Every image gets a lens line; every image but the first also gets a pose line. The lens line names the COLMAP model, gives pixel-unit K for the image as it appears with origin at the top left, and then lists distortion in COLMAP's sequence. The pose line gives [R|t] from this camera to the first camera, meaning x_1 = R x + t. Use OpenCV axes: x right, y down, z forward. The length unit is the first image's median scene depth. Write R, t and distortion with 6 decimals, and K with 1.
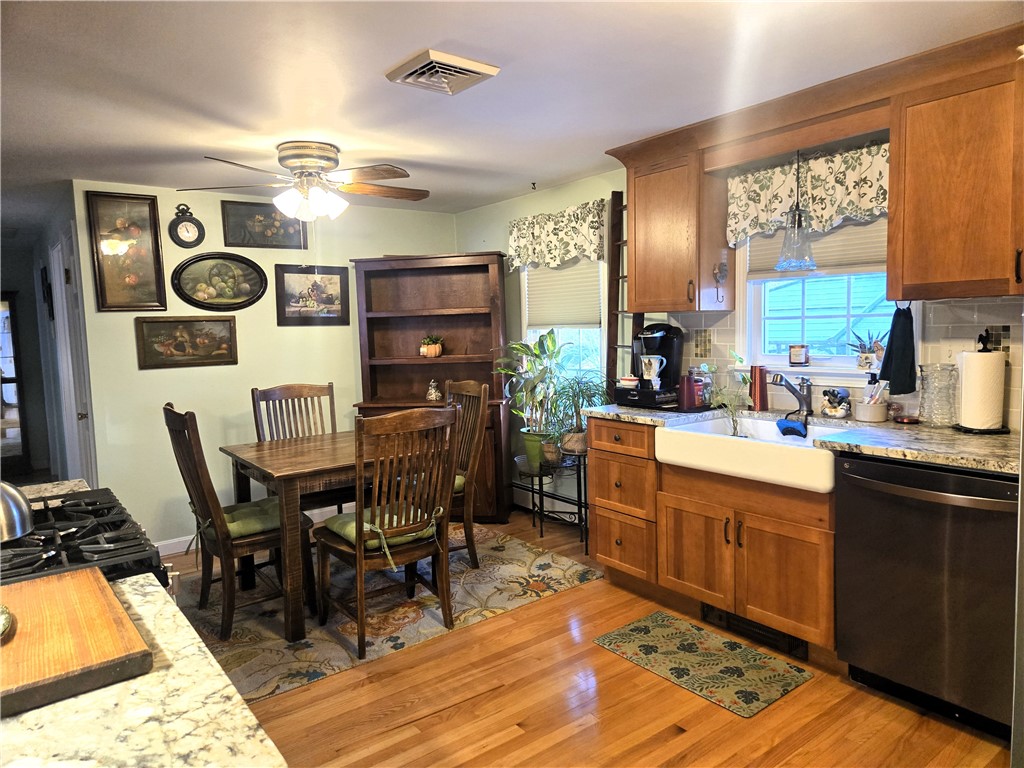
lens RADIAL K [[672.7, 0, 512.0], [0, 672.7, 384.0], [0, 0, 1]] dist [-0.000672, -0.000177]
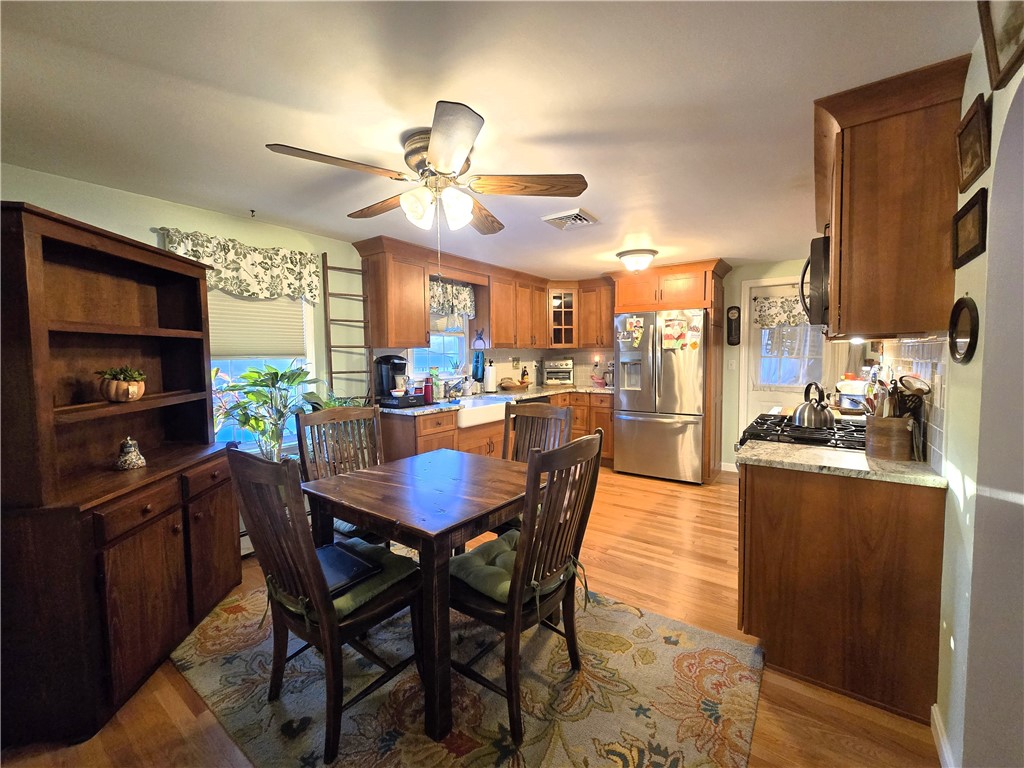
lens RADIAL K [[420.4, 0, 515.1], [0, 420.4, 378.9], [0, 0, 1]] dist [0.000657, -0.000034]
pose [[-0.287912, -0.022492, 0.957393, -0.869531], [0.103462, 0.993142, 0.054445, -0.063322], [-0.952052, 0.114729, -0.283611, 1.087185]]
